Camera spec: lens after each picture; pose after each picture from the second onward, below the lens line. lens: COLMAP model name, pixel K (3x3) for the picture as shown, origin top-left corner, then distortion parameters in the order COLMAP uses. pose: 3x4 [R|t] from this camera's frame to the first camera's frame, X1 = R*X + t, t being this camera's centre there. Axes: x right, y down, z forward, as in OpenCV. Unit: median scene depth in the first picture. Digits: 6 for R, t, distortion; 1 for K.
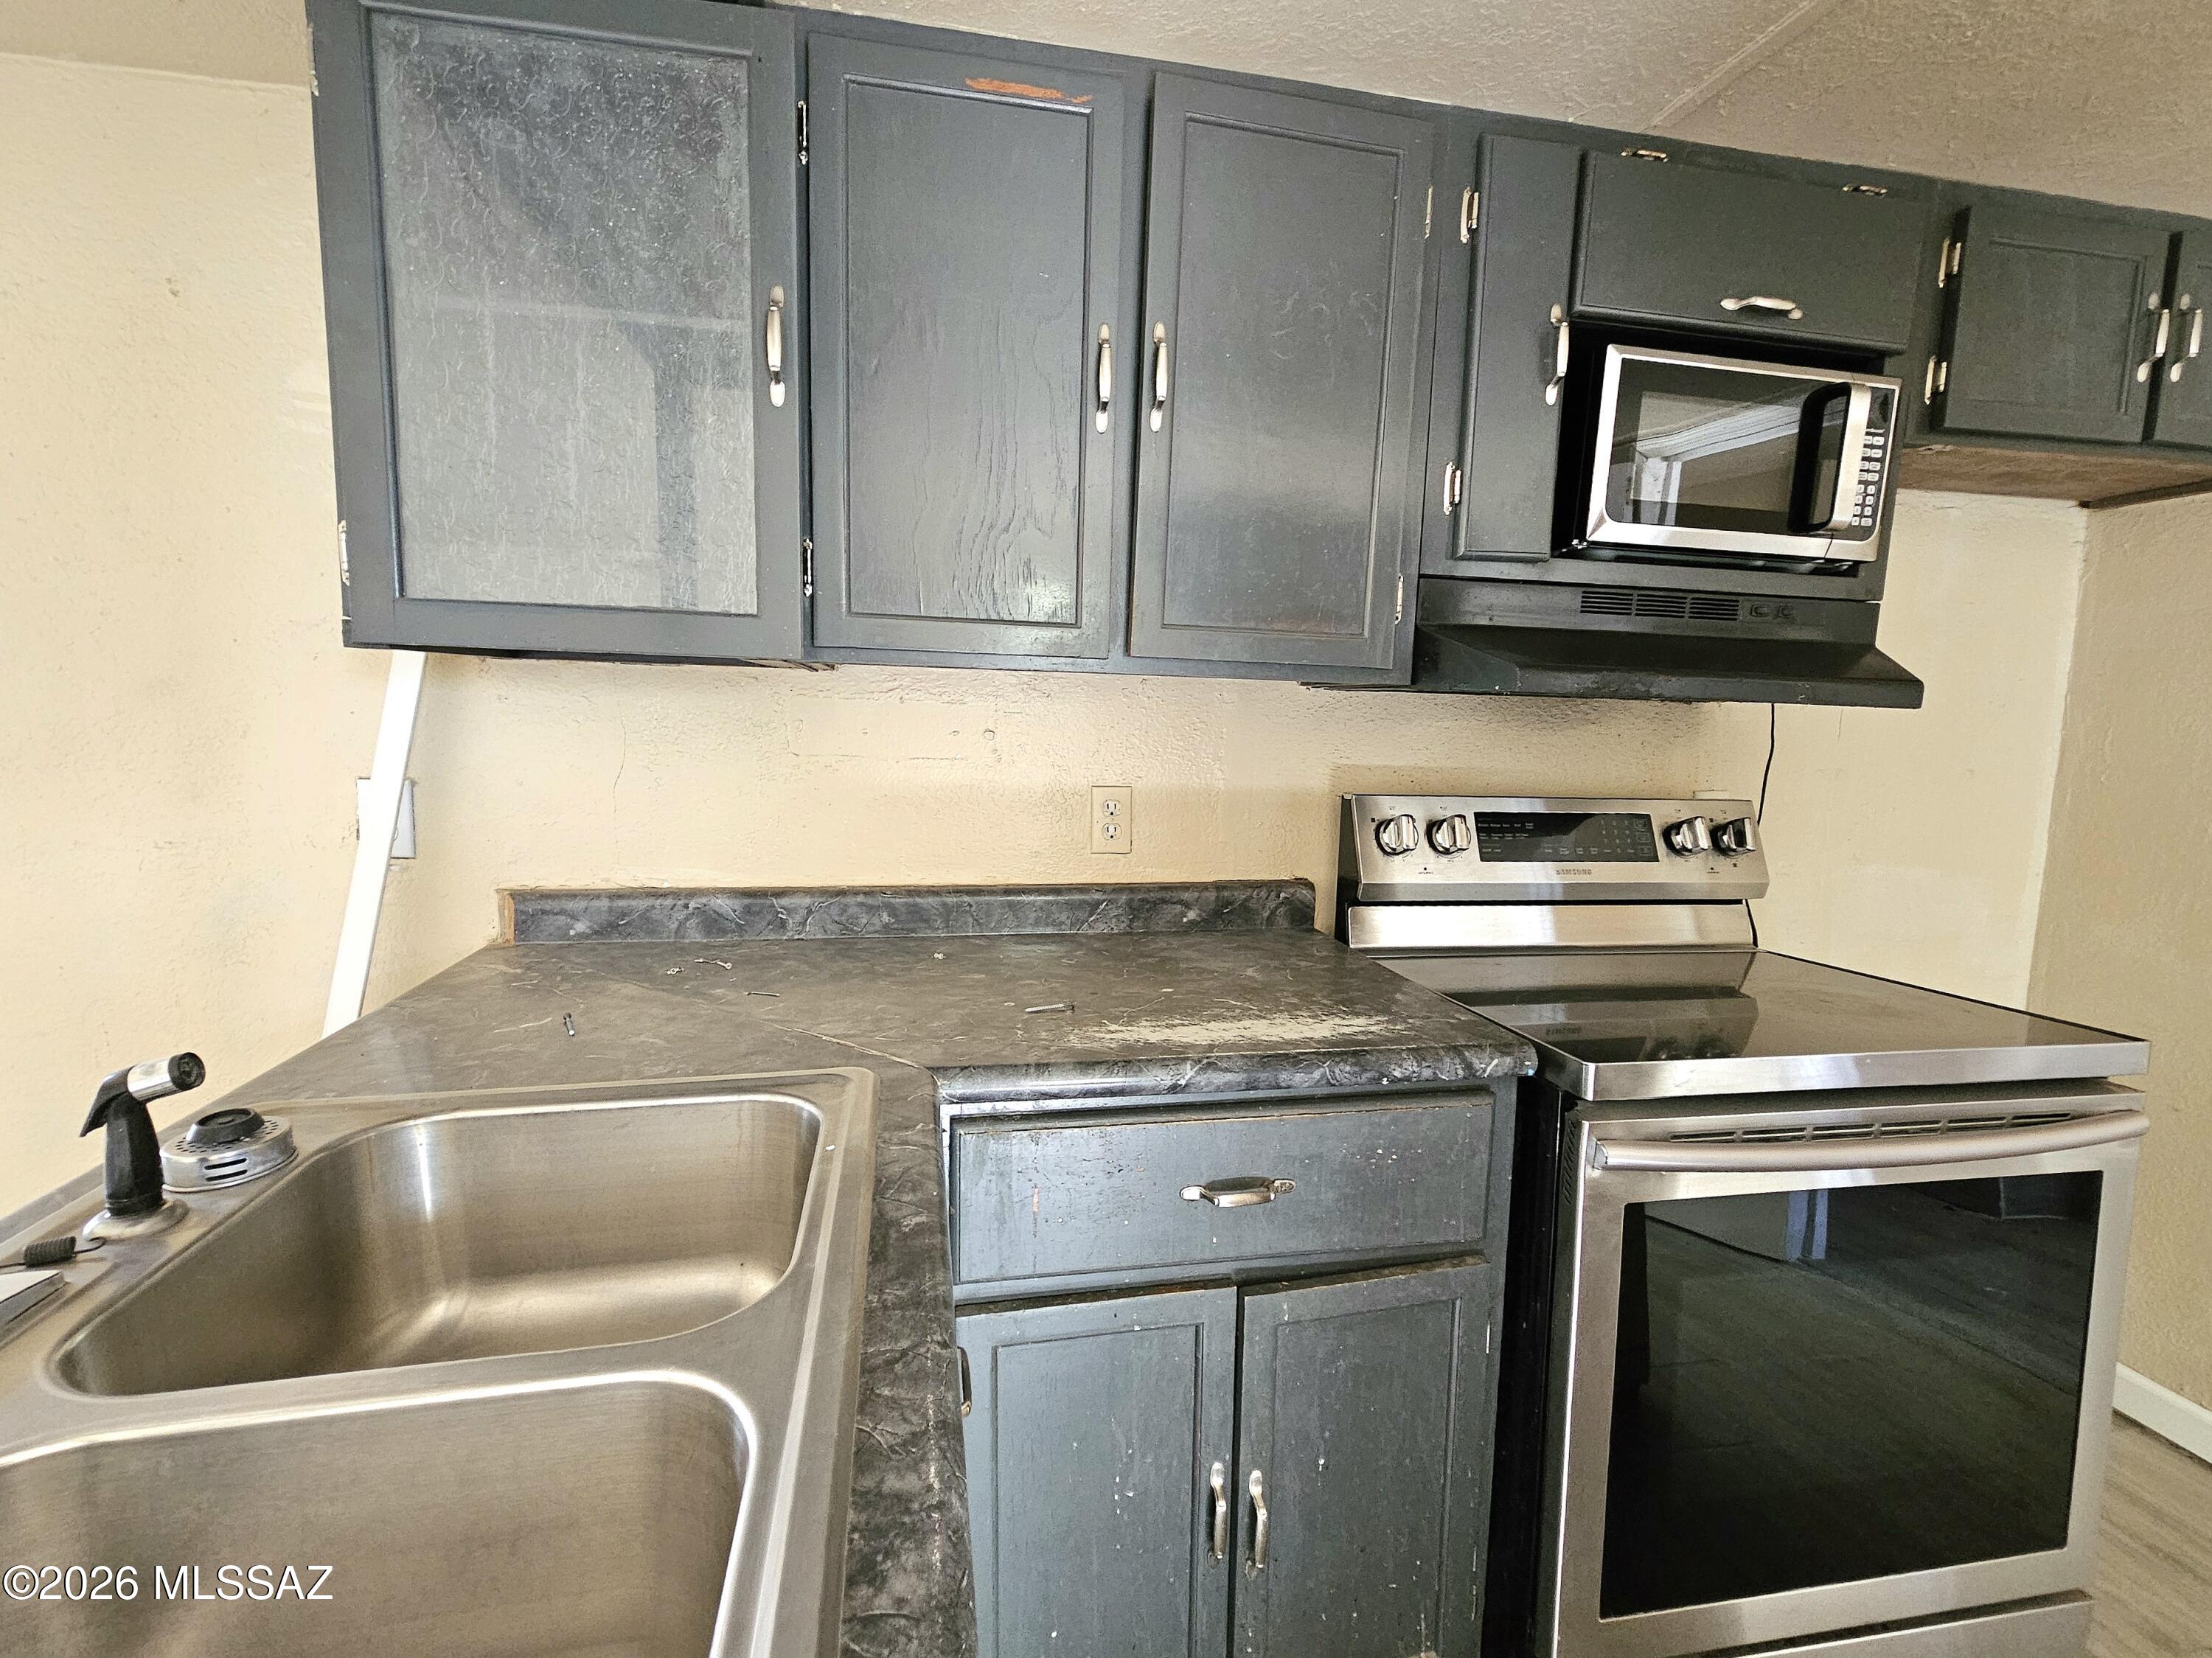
lens RADIAL K [[1009.3, 0, 1073.7], [0, 1009.3, 828.2], [0, 0, 1]] dist [-0.002022, -0.001326]
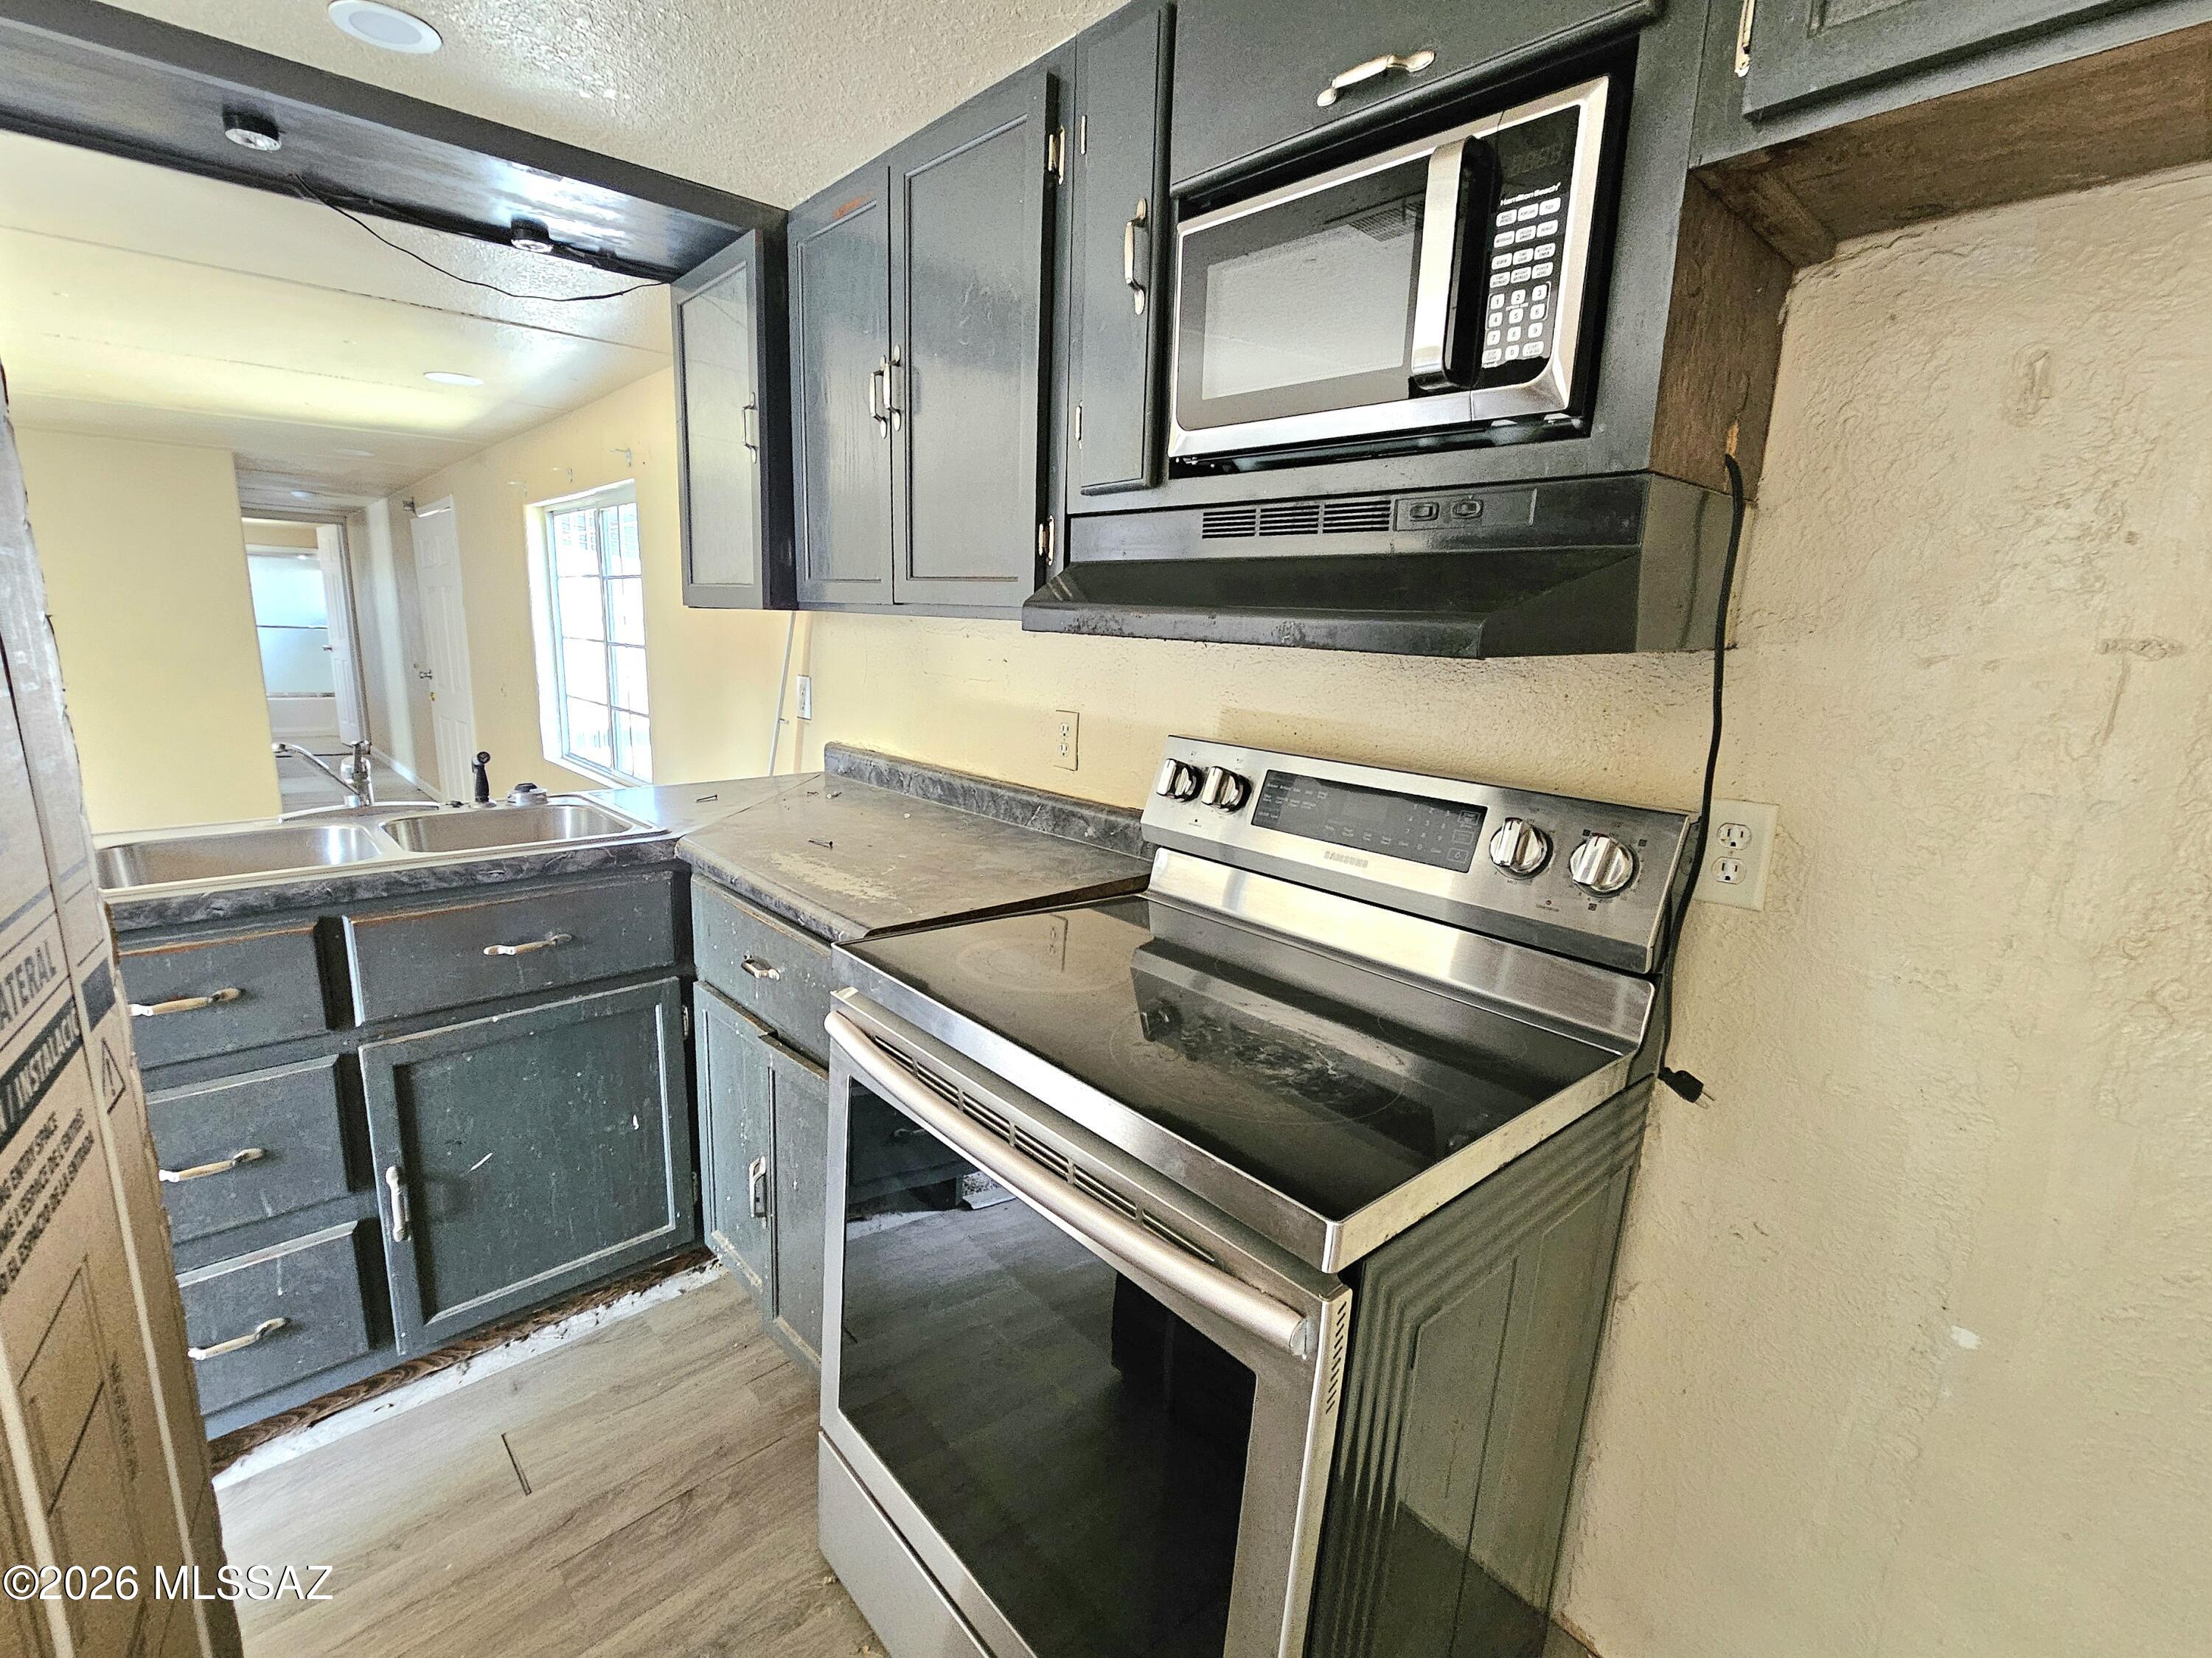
lens RADIAL K [[1009.3, 0, 1073.7], [0, 1009.3, 828.2], [0, 0, 1]] dist [-0.002022, -0.001326]
pose [[0.509122, 0.168258, -0.844088, 1.190155], [-0.122018, 0.984910, 0.122732, -0.059179], [0.852001, 0.040509, 0.521970, 0.450937]]
